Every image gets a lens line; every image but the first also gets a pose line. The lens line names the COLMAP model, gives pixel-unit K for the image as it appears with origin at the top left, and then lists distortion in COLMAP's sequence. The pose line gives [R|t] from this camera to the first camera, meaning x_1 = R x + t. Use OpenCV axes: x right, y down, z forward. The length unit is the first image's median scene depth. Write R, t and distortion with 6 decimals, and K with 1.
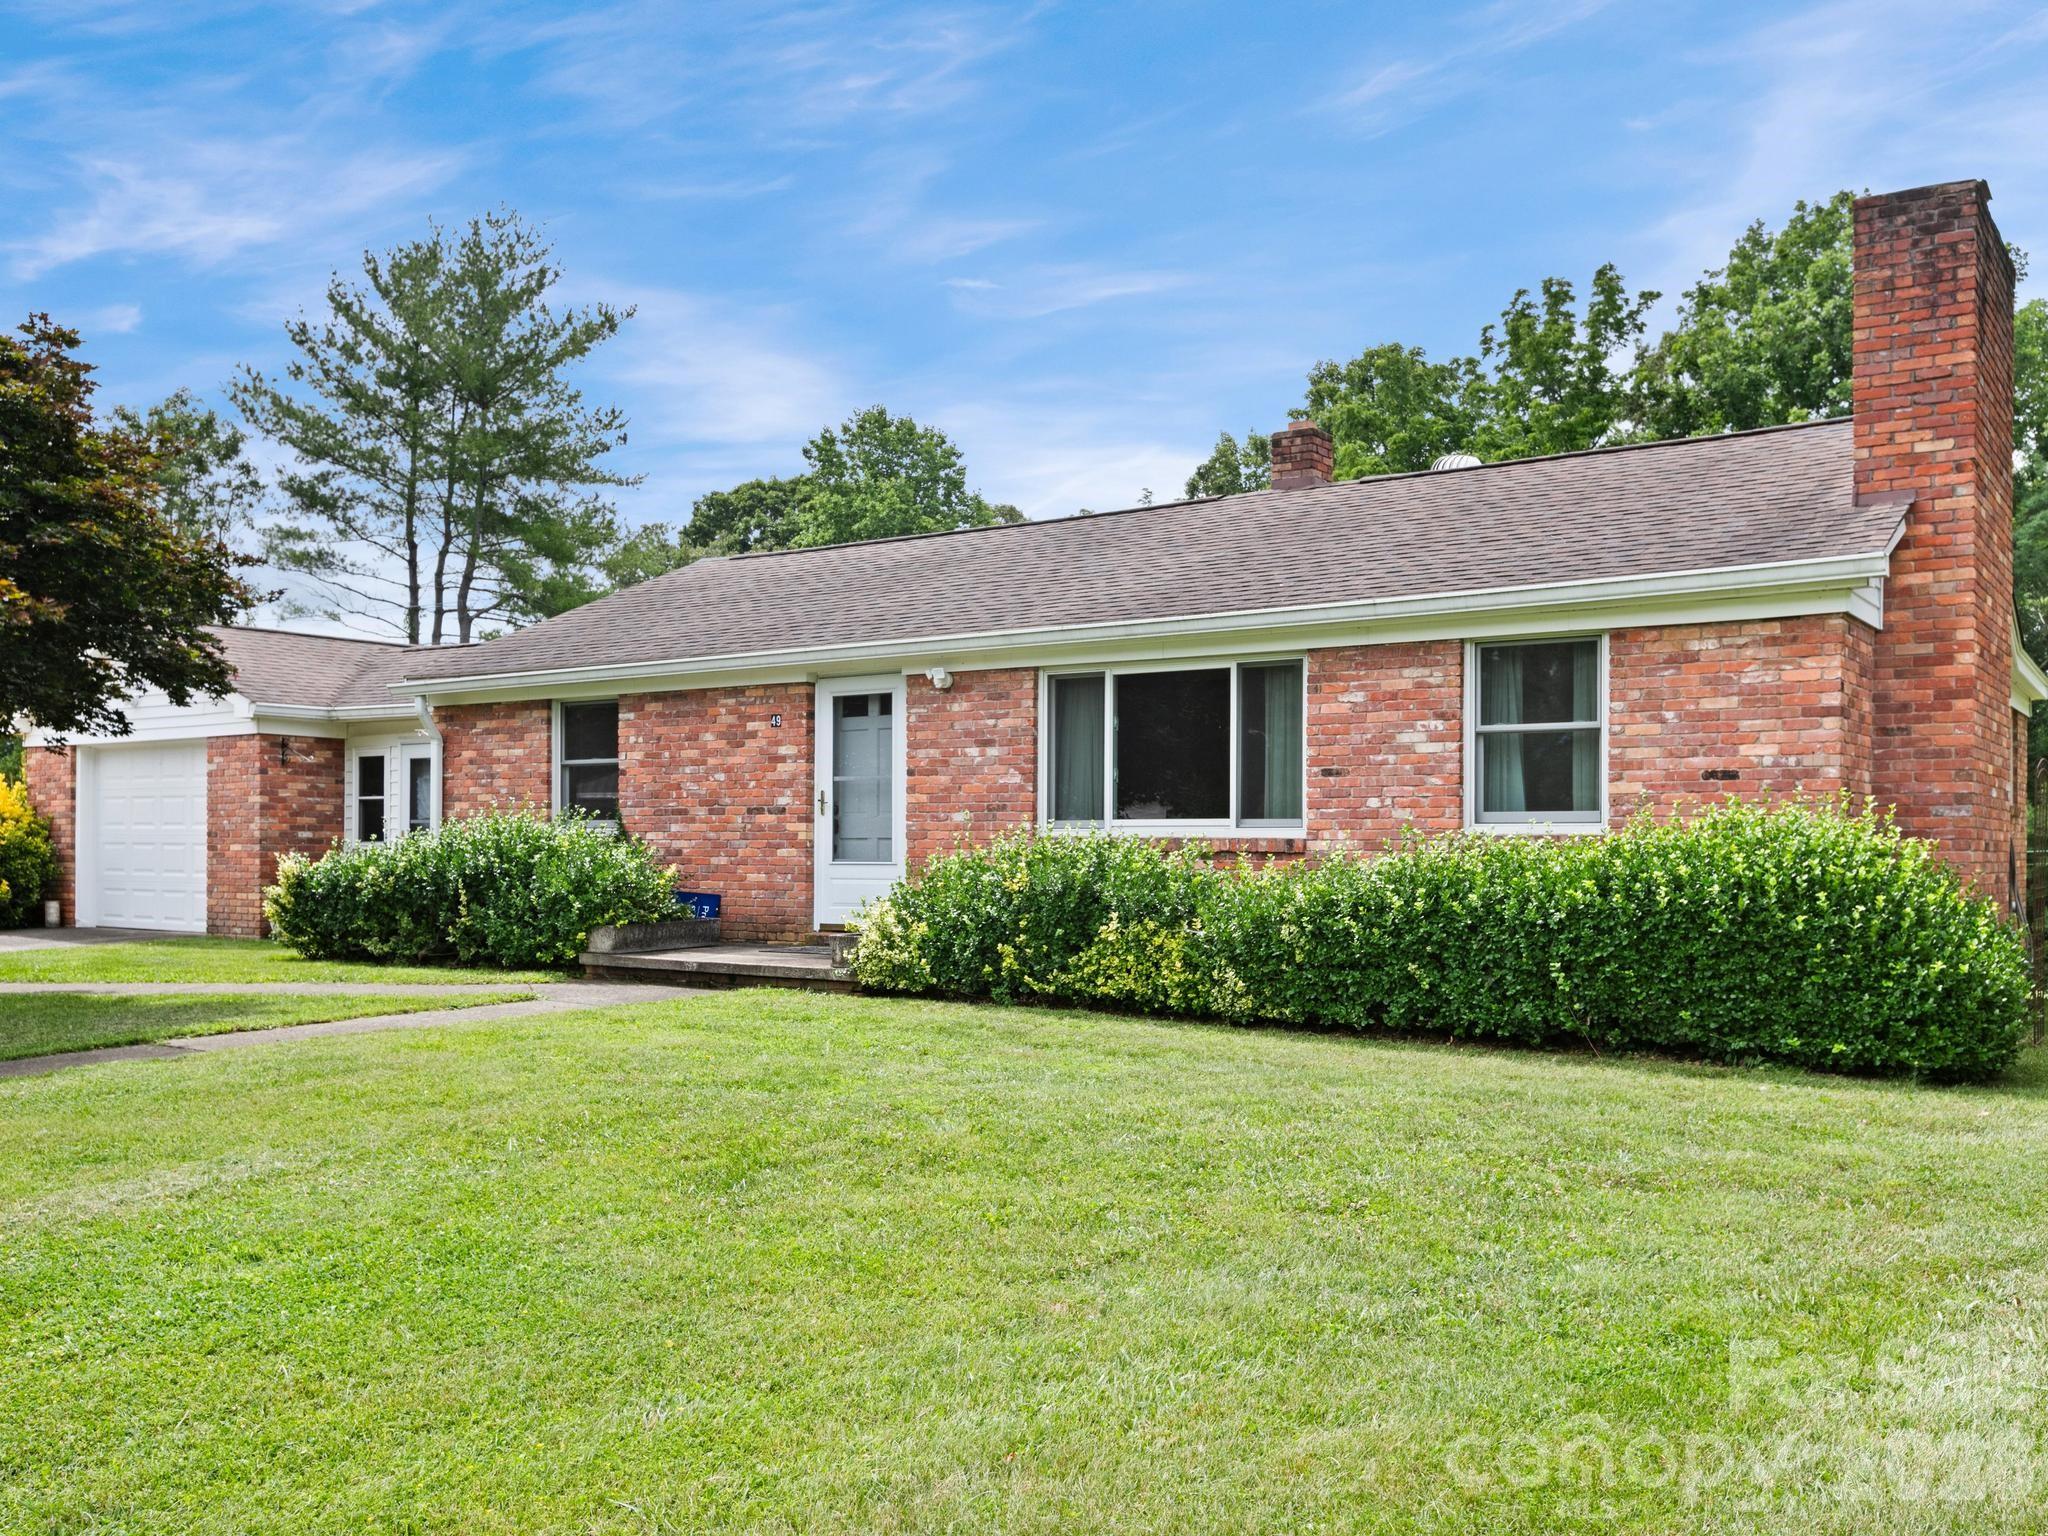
lens RADIAL K [[1754.8, 0, 1017.1], [0, 1754.8, 844.1], [0, 0, 1]] dist [0.013292, -0.007071]
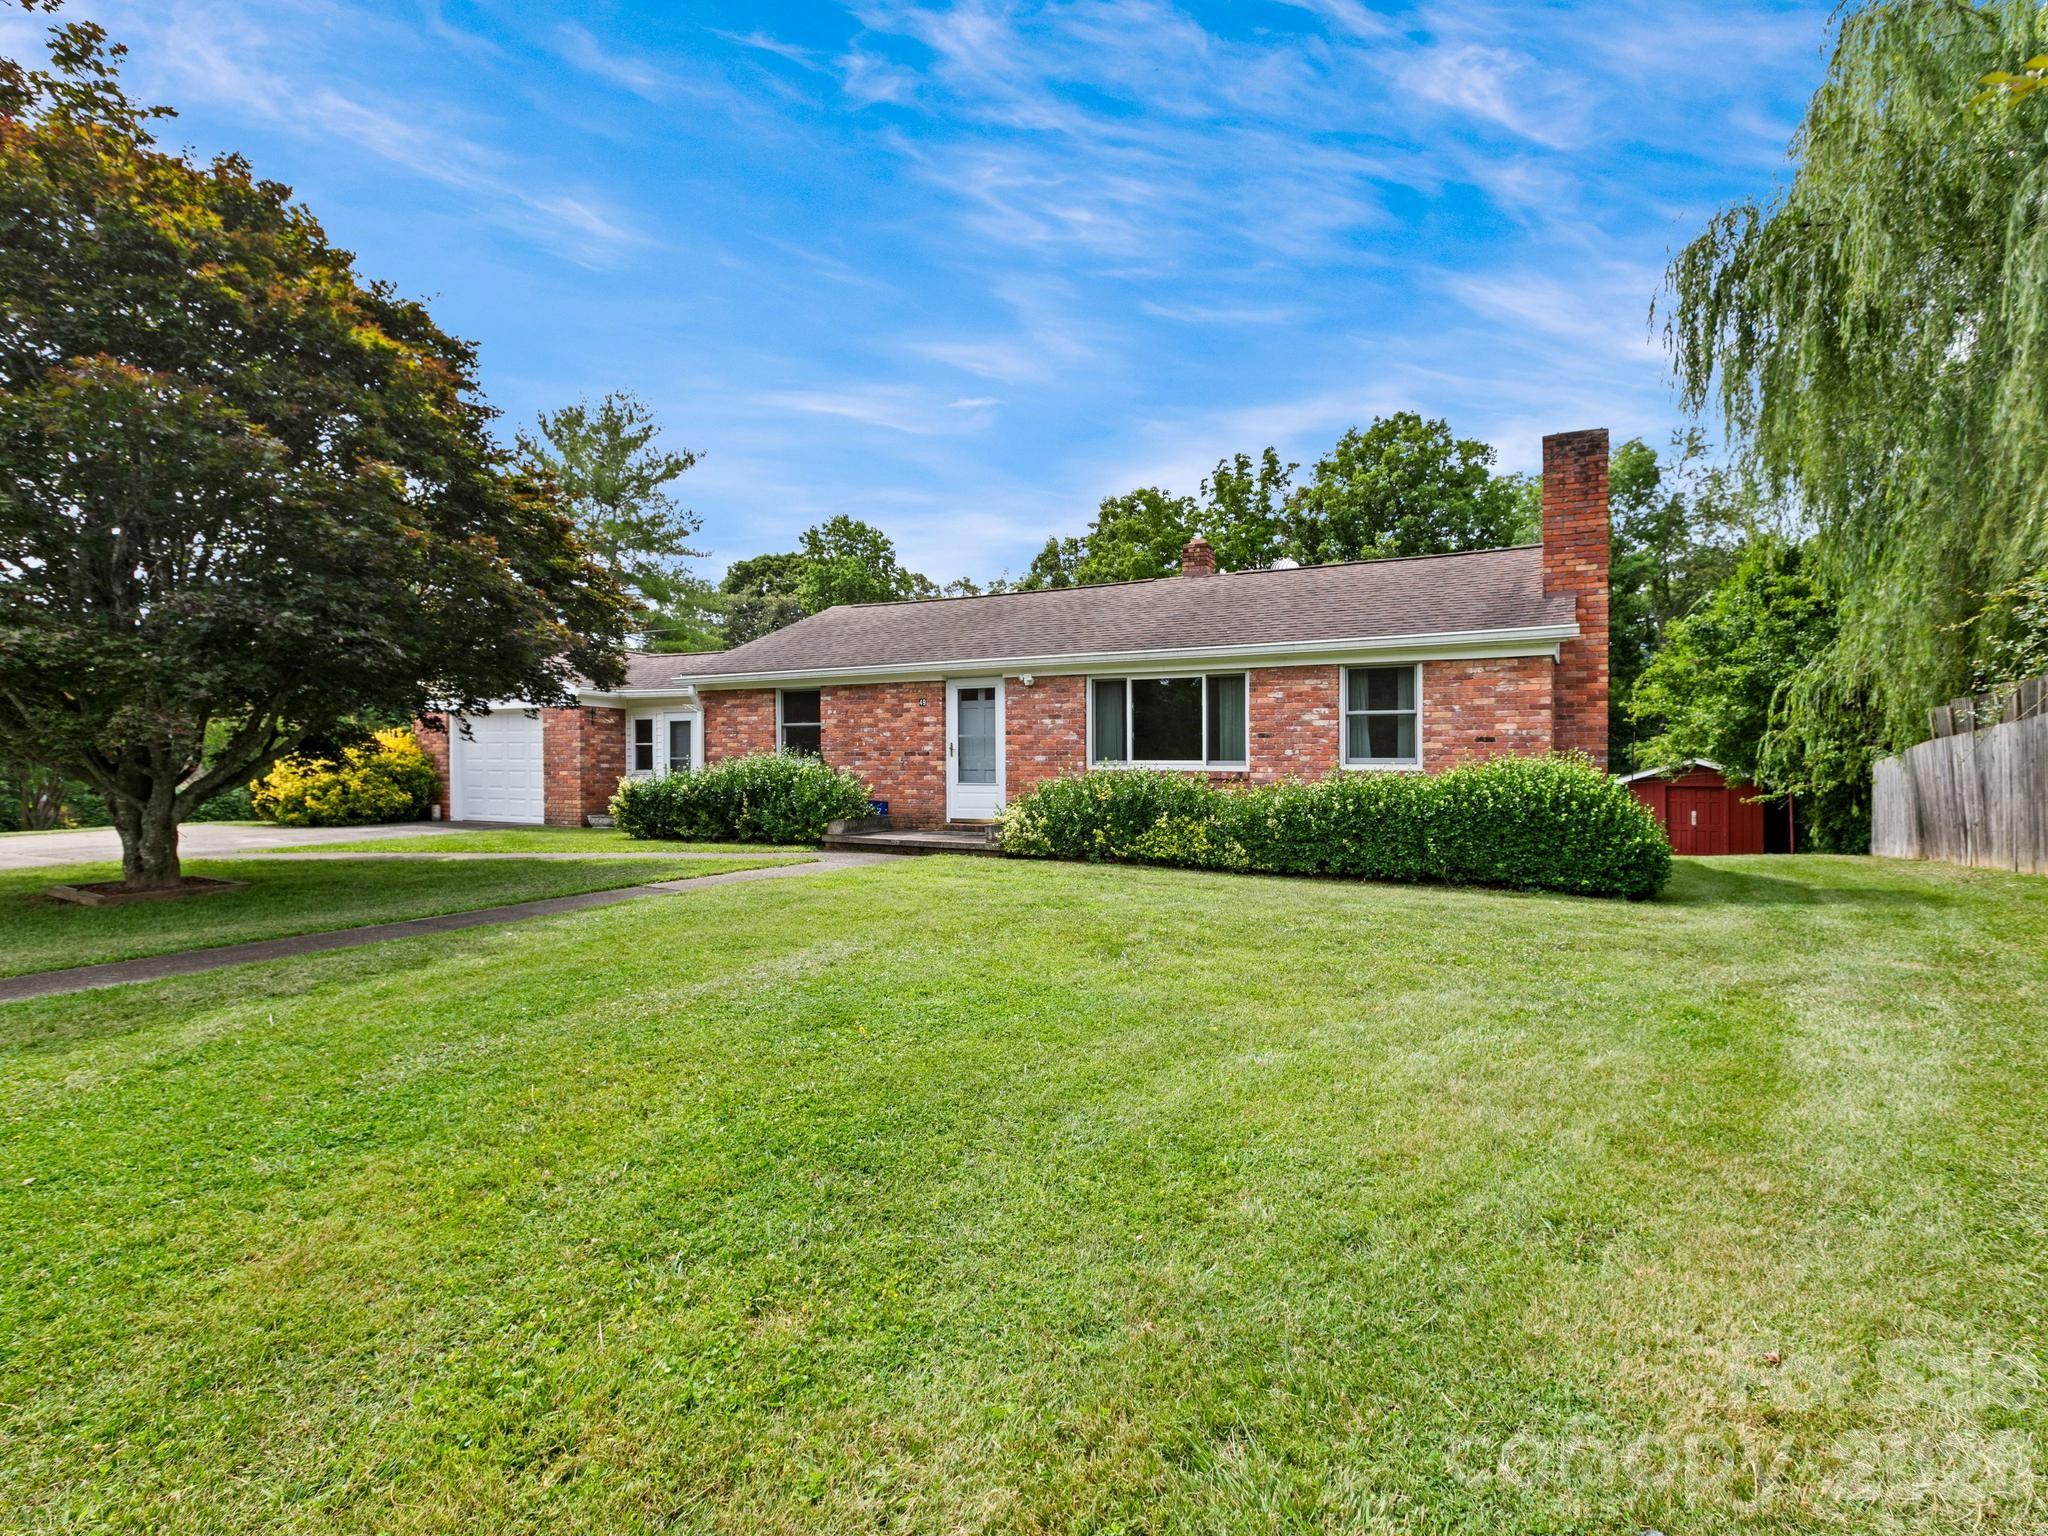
lens RADIAL K [[1031.9, 0, 1009.5], [0, 1031.9, 775.0], [0, 0, 1]] dist [0.000638, 0.001487]
pose [[0.994685, 0.004896, 0.102848, -0.158851], [-0.005130, 0.999985, 0.002009, -0.000404], [-0.102837, -0.002526, 0.994695, -0.035971]]
